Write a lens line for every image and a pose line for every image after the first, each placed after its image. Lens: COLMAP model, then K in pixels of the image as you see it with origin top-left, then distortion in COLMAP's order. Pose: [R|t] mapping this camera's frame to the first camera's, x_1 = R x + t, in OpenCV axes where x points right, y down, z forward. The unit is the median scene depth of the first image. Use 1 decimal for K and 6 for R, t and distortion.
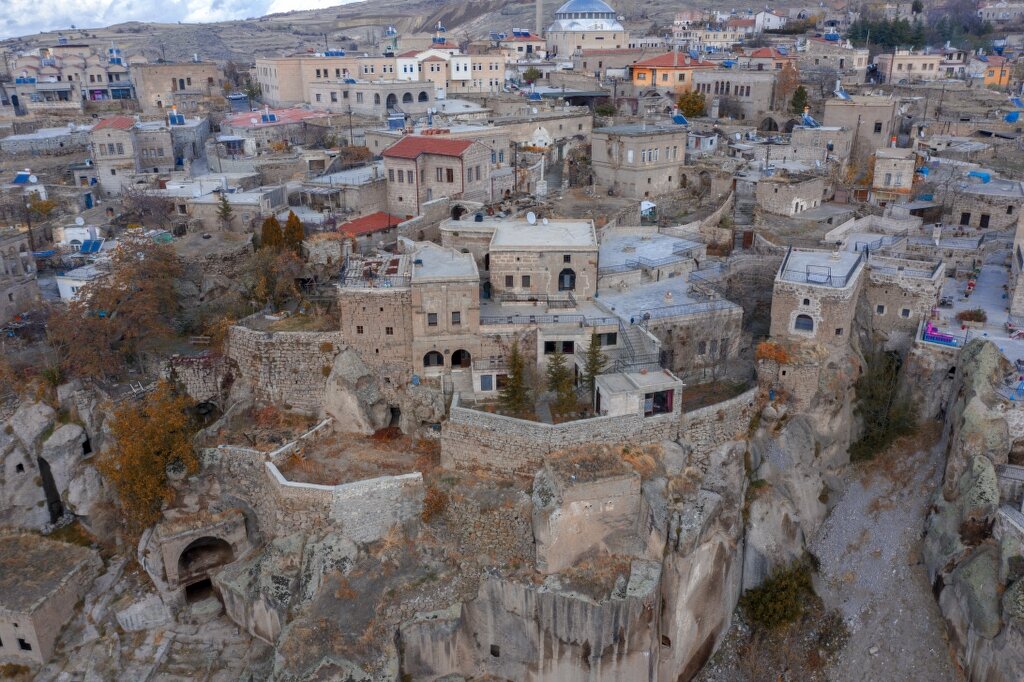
lens RADIAL K [[807.5, 0, 512.0], [0, 807.5, 341.0], [0, 0, 1]] dist [-0.016580, 0.011068]
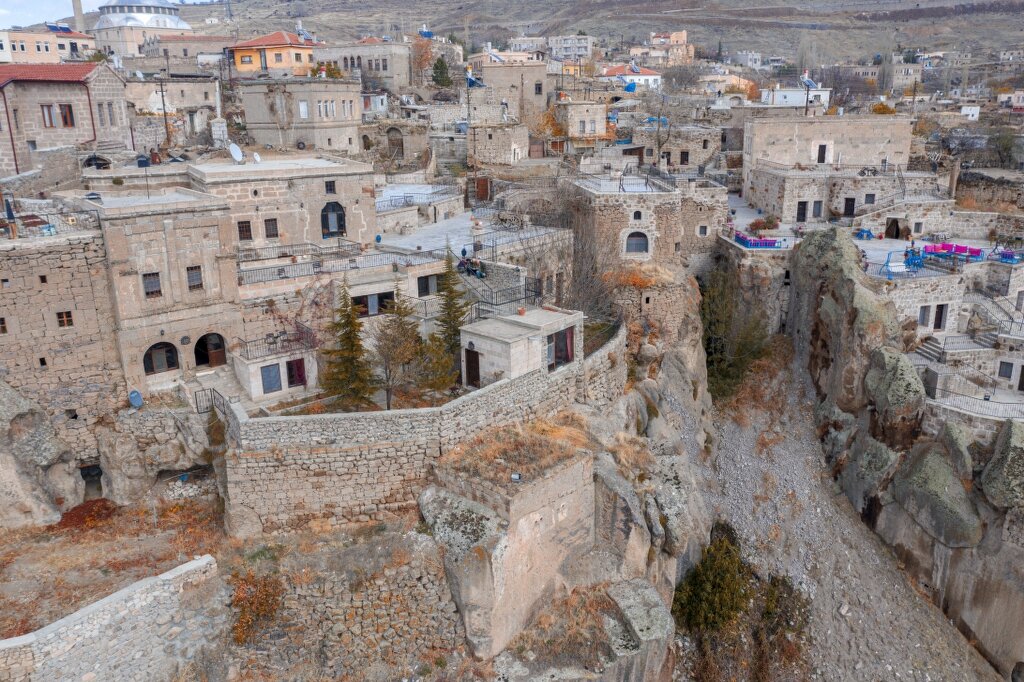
lens RADIAL K [[809.6, 0, 512.0], [0, 809.6, 341.0], [0, 0, 1]] dist [-0.015409, 0.007987]
pose [[0.849999, -0.156222, 0.503086, -0.168931], [0.192347, 0.981117, -0.020319, 0.068318], [-0.490412, 0.114038, 0.863997, 0.393691]]
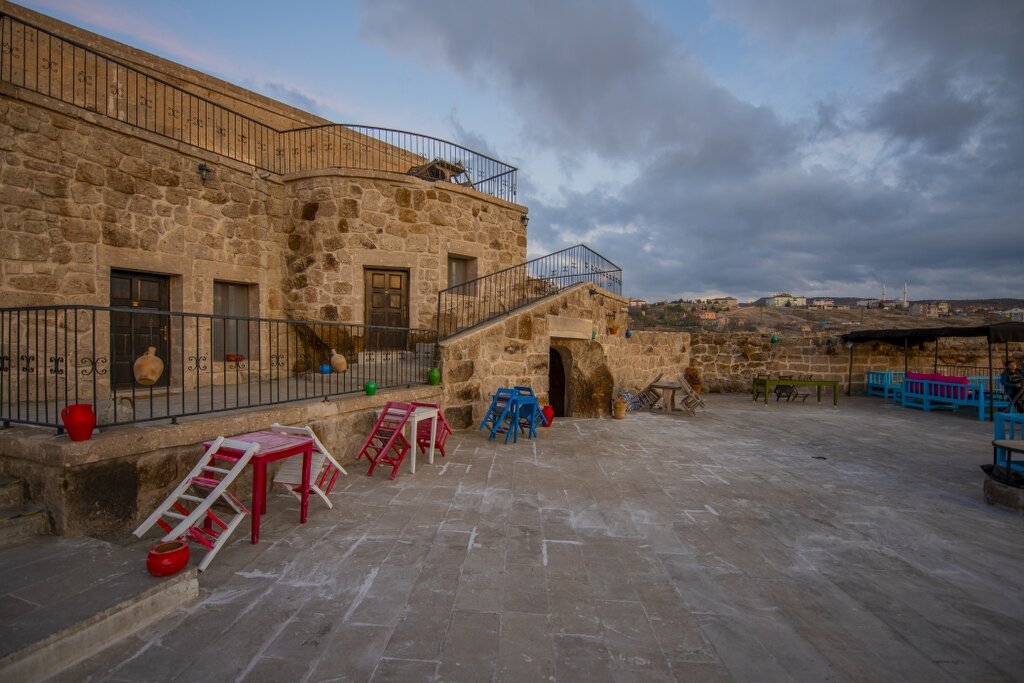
lens RADIAL K [[439.2, 0, 518.0], [0, 439.2, 345.8], [0, 0, 1]] dist [-0.012267, -0.000908]
pose [[0.032399, 0.001836, 0.999473, 0.620824], [0.333936, 0.942512, -0.012556, -0.012306], [-0.942039, 0.334167, 0.029923, 1.023719]]
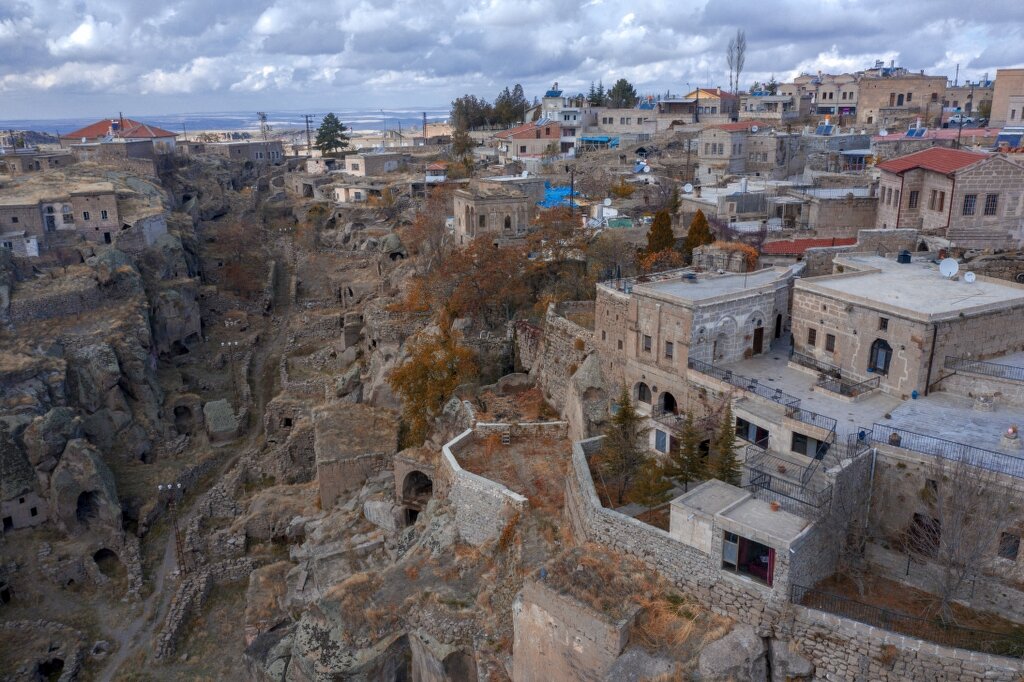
lens RADIAL K [[810.0, 0, 512.0], [0, 810.0, 341.0], [0, 0, 1]] dist [-0.013442, -0.002727]
pose [[0.461441, 0.256382, -0.849318, 0.504981], [-0.300874, 0.945822, 0.122046, -0.084184], [0.834594, 0.199221, 0.513579, 0.466132]]
